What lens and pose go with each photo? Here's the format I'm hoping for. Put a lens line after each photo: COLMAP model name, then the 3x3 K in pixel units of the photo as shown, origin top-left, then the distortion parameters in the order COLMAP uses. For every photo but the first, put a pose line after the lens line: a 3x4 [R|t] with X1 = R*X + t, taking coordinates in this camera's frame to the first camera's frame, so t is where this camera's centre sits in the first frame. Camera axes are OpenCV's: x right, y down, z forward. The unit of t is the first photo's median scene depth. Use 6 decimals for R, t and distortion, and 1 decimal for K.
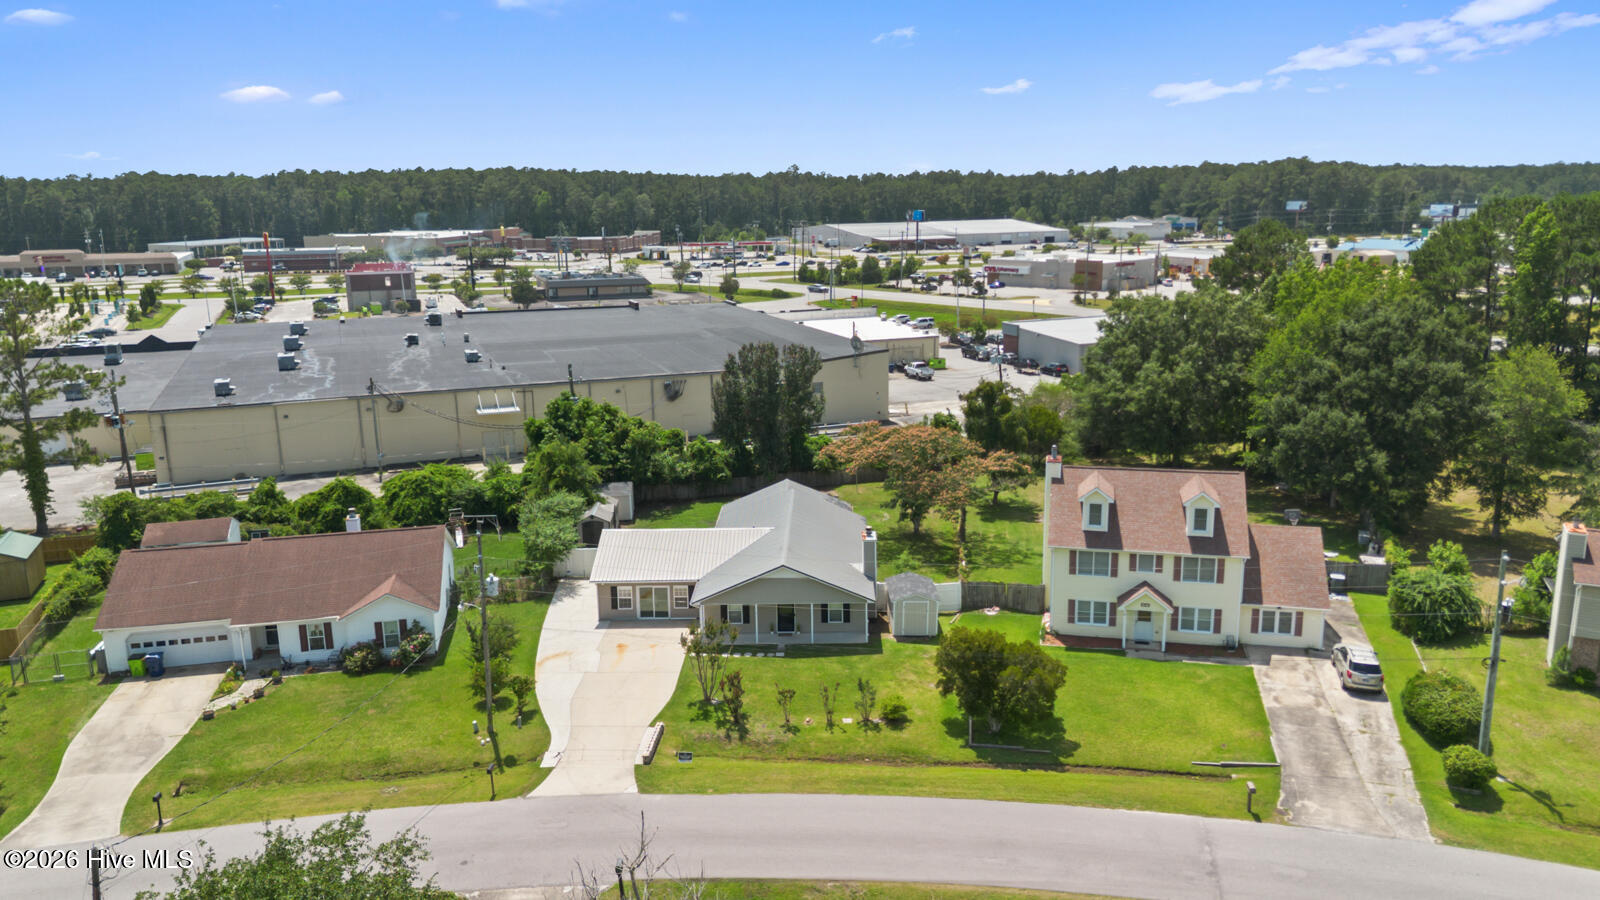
lens RADIAL K [[1202.1, 0, 801.4], [0, 1202.1, 448.3], [0, 0, 1]] dist [0.065301, -0.046050]
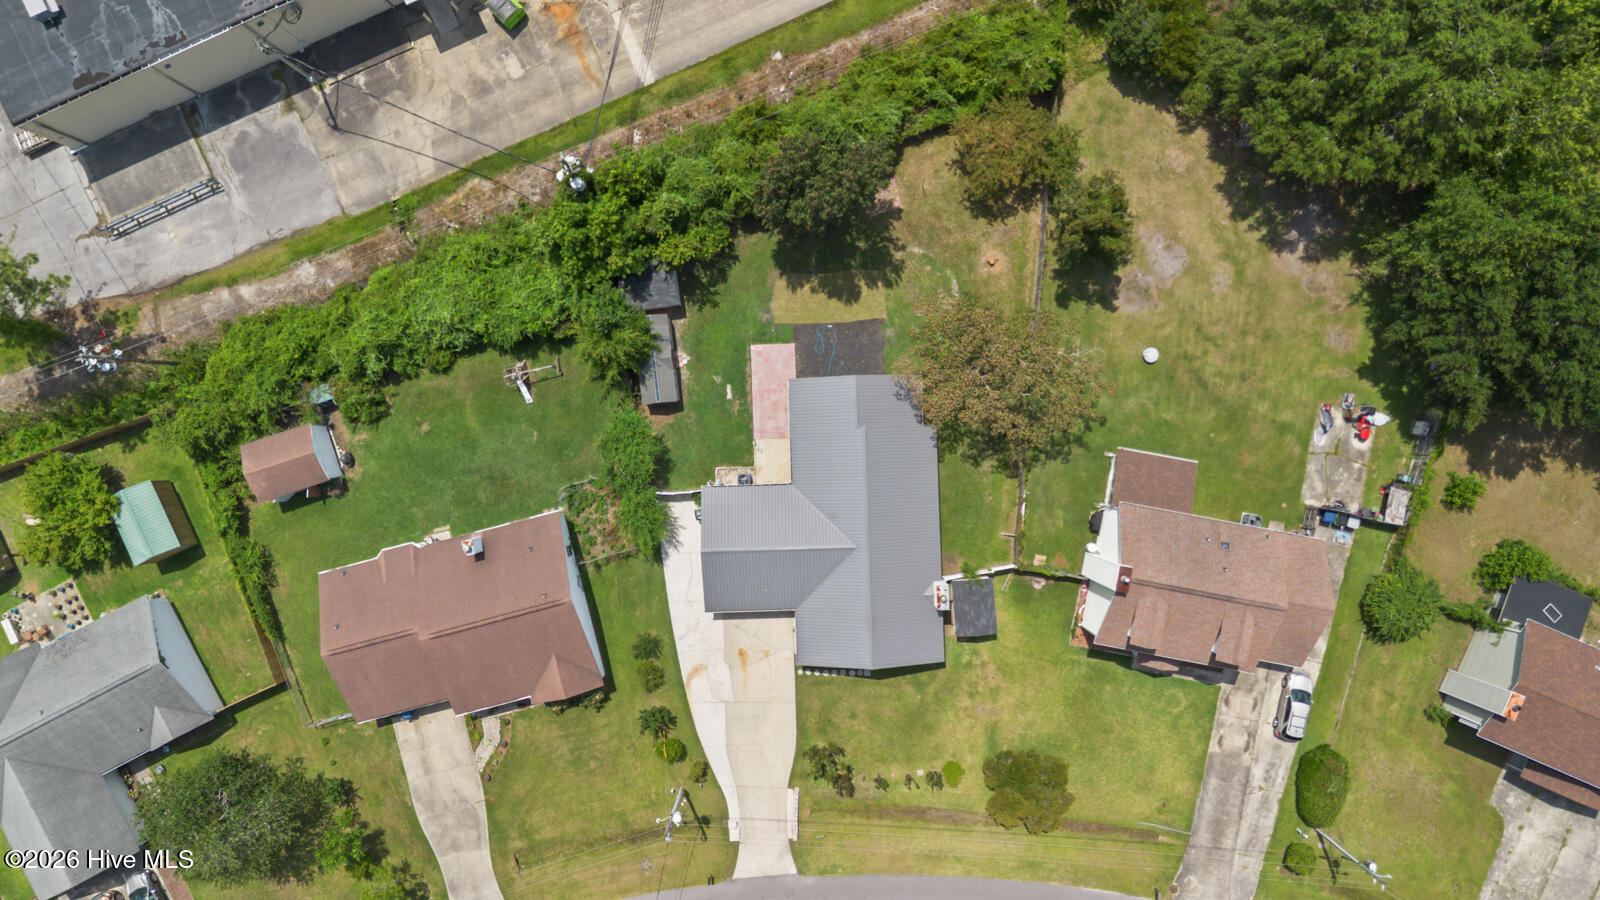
lens RADIAL K [[1202.1, 0, 801.4], [0, 1202.1, 448.3], [0, 0, 1]] dist [0.065301, -0.046050]
pose [[0.998250, -0.054188, -0.023664, -0.047234], [0.033766, 0.193869, 0.980446, -1.224989], [-0.048540, -0.979530, 0.195359, 1.036098]]
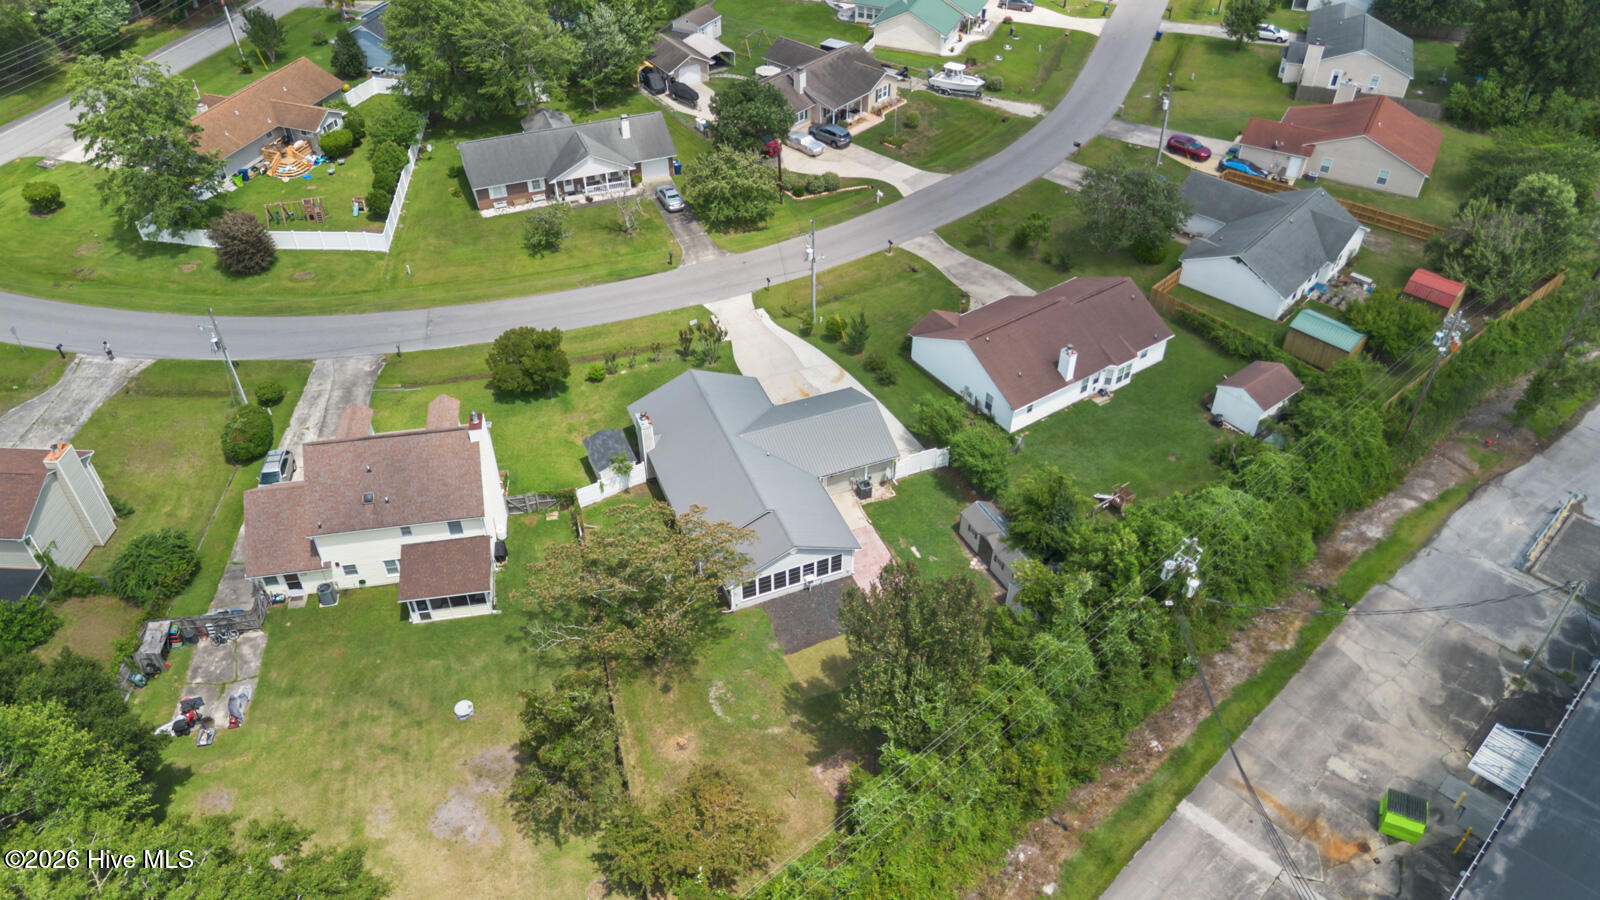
lens RADIAL K [[1202.1, 0, 801.4], [0, 1202.1, 448.3], [0, 0, 1]] dist [0.065301, -0.046050]
pose [[-0.919361, 0.228979, -0.319914, 0.347583], [-0.090251, 0.668731, 0.738007, -0.900151], [0.382924, 0.707367, -0.594139, 2.029202]]
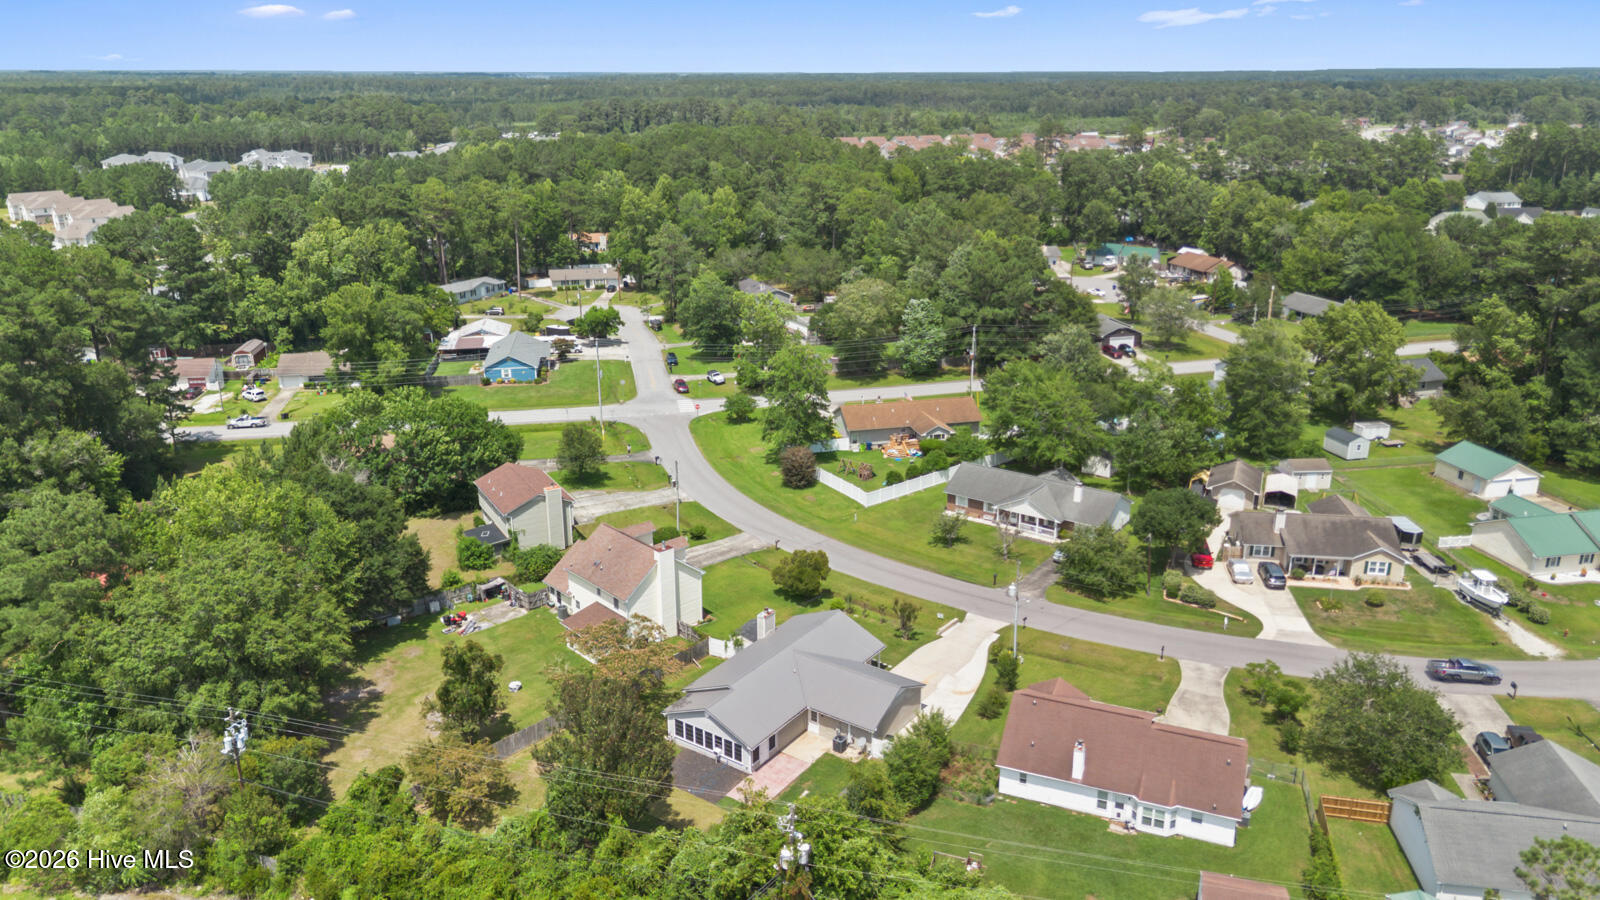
lens RADIAL K [[1202.1, 0, 801.4], [0, 1202.1, 448.3], [0, 0, 1]] dist [0.065301, -0.046050]
pose [[-0.807593, -0.190497, 0.558126, -0.899561], [0.089539, 0.895814, 0.435315, -0.886557], [-0.582904, 0.401531, -0.706396, 2.250155]]
